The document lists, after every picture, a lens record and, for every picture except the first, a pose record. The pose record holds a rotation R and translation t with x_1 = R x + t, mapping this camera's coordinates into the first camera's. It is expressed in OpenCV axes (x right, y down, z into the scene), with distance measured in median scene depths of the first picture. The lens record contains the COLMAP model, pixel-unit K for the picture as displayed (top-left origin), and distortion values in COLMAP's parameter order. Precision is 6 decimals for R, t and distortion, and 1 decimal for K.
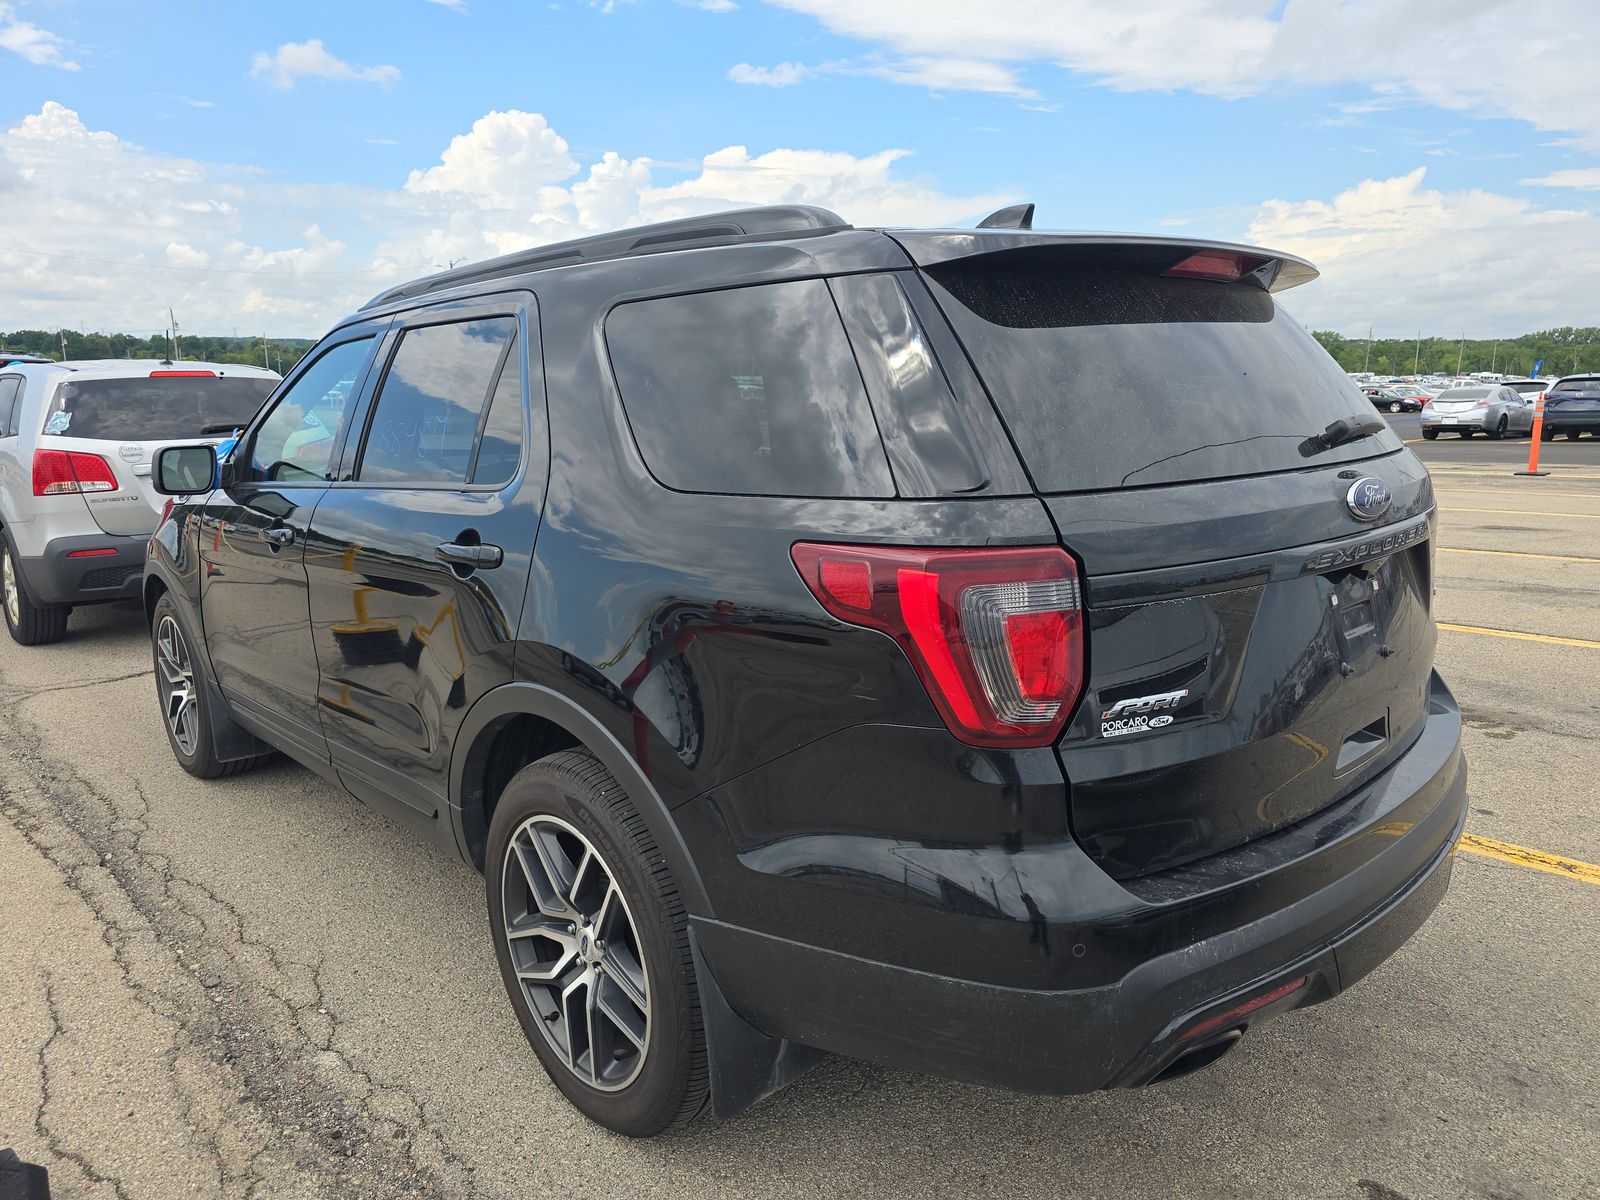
lens RADIAL K [[1087.8, 0, 800.7], [0, 1087.8, 603.6], [0, 0, 1]] dist [0.034997, -0.029413]
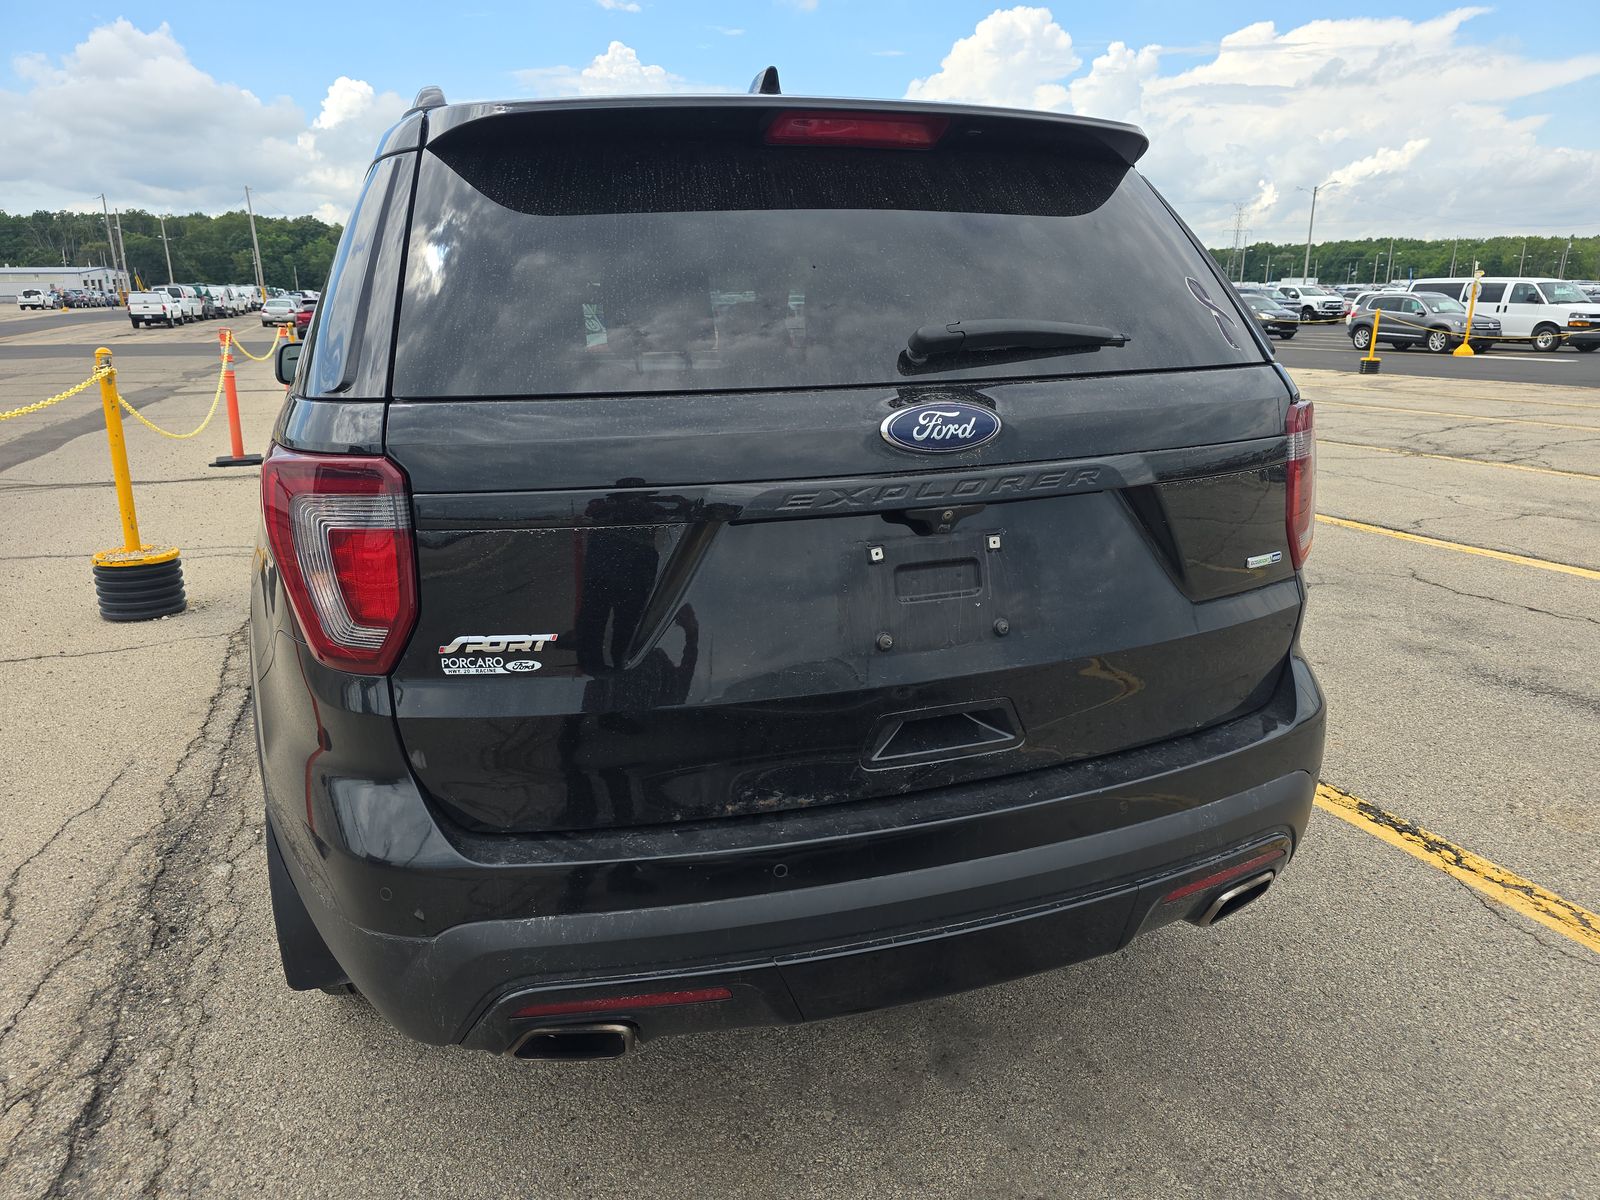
lens RADIAL K [[1087.8, 0, 799.3], [0, 1087.8, 609.9], [0, 0, 1]] dist [0.034997, -0.029413]
pose [[0.914200, 0.112281, -0.389399, 0.656541], [-0.079860, 0.991925, 0.098527, -0.031426], [0.397317, -0.058976, 0.915784, 0.214520]]
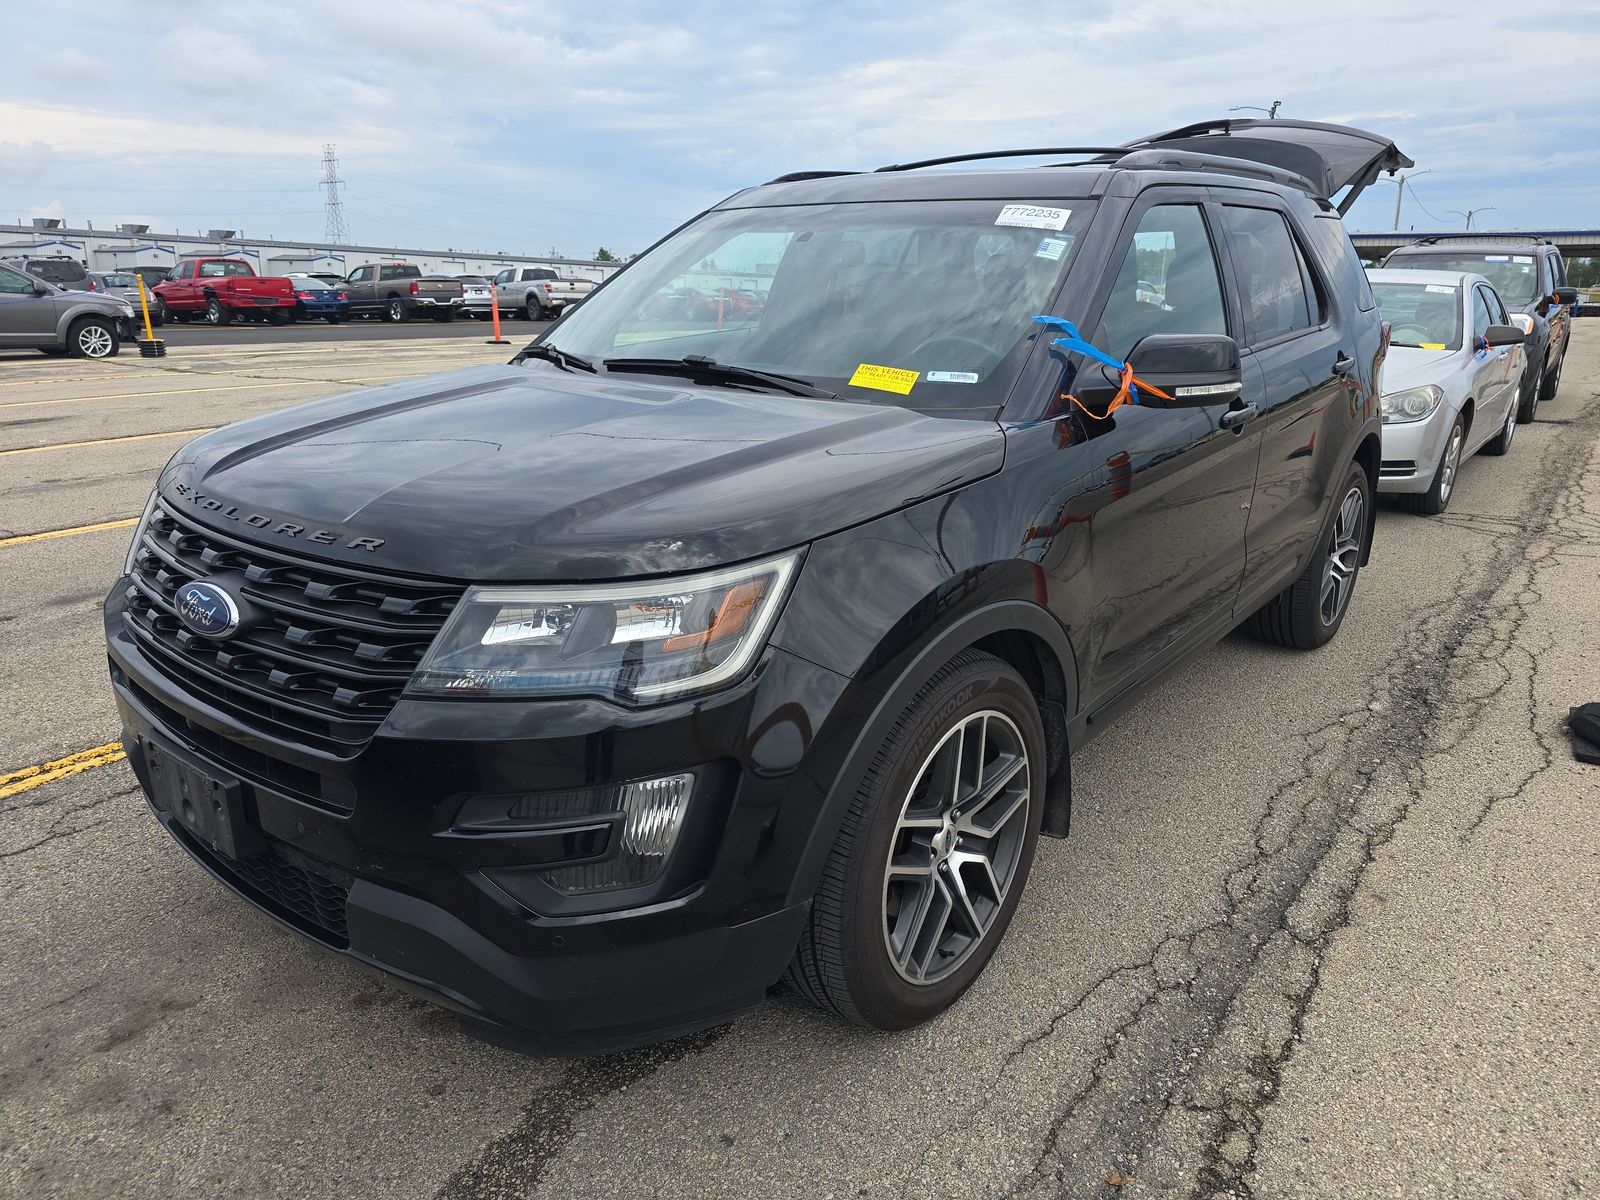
lens RADIAL K [[1087.8, 0, 802.6], [0, 1087.8, 599.4], [0, 0, 1]] dist [0.034997, -0.029413]
pose [[-0.150934, -0.263330, 0.952825, -2.018828], [0.192481, 0.937591, 0.289610, -0.378137], [-0.969624, 0.227113, -0.090828, 2.195726]]
